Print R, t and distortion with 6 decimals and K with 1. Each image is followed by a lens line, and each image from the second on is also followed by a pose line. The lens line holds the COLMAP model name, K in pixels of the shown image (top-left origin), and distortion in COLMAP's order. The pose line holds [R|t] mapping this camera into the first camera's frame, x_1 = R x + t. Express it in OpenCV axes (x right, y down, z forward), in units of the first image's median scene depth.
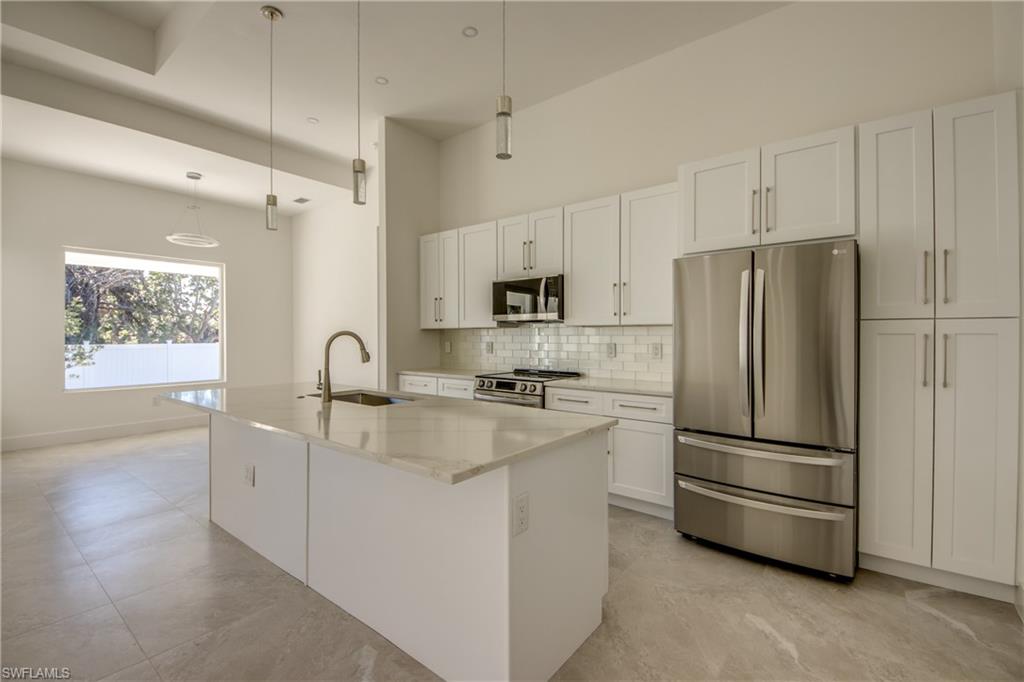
lens RADIAL K [[445.8, 0, 512.7], [0, 445.8, 334.0], [0, 0, 1]] dist [0.003490, 0.000000]
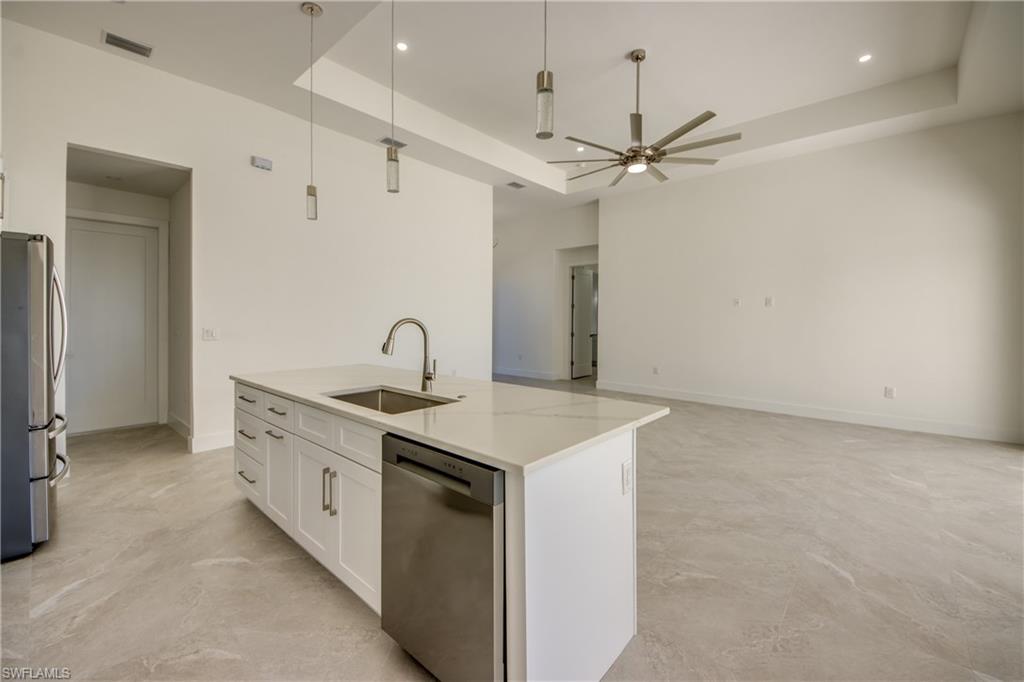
lens RADIAL K [[417.2, 0, 502.7], [0, 417.2, 320.4], [0, 0, 1]] dist [0.015155, -0.012597]
pose [[-0.997135, 0.004410, 0.075519, -0.462427], [0.004932, 0.999965, 0.006720, -0.000252], [-0.075487, 0.007073, -0.997122, 1.342487]]
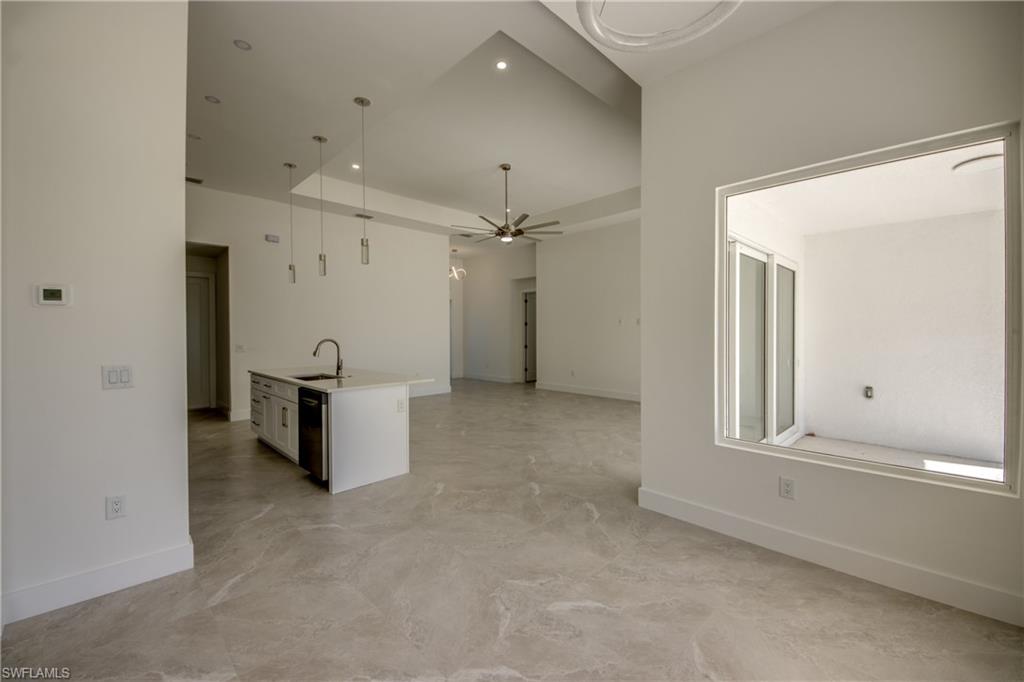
lens RADIAL K [[412.1, 0, 514.0], [0, 412.1, 333.7], [0, 0, 1]] dist [0.000815, -0.000232]
pose [[-0.992117, 0.014449, 0.124479, -1.002761], [0.015374, 0.999861, 0.006475, -0.015724], [-0.124368, 0.008338, -0.992201, 1.916036]]
